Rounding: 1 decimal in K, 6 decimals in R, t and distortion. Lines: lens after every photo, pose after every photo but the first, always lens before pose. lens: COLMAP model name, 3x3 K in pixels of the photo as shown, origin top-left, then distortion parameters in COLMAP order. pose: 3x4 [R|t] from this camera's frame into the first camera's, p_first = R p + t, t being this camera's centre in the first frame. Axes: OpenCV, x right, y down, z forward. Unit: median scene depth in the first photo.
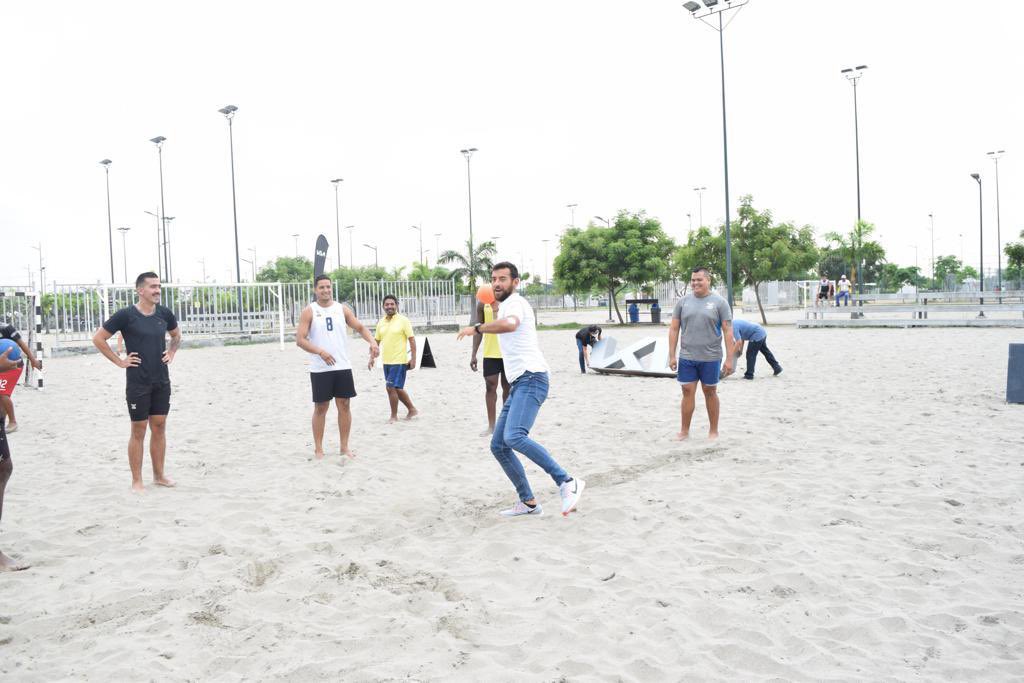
lens RADIAL K [[838.2, 0, 507.7], [0, 838.2, 343.6], [0, 0, 1]] dist [-0.084448, 0.029485]
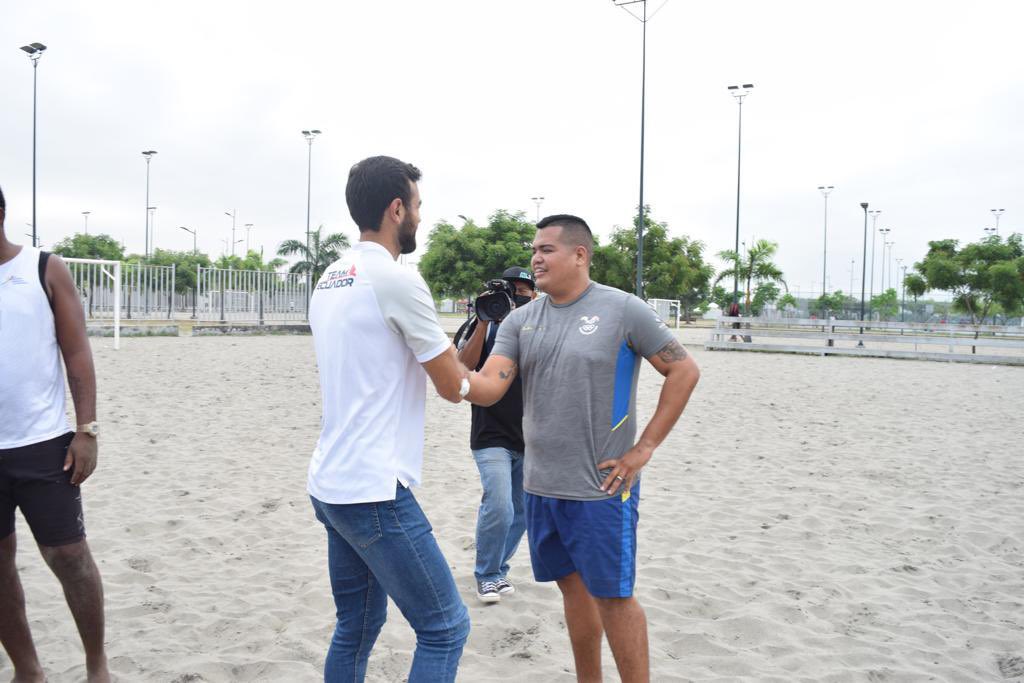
lens RADIAL K [[838.2, 0, 512.5], [0, 838.2, 344.0], [0, 0, 1]] dist [-0.084448, 0.029485]
pose [[0.966425, 0.048988, 0.252238, -0.076443], [-0.047368, 0.998799, -0.012491, -0.002608], [-0.252547, 0.000124, 0.967585, 0.114995]]
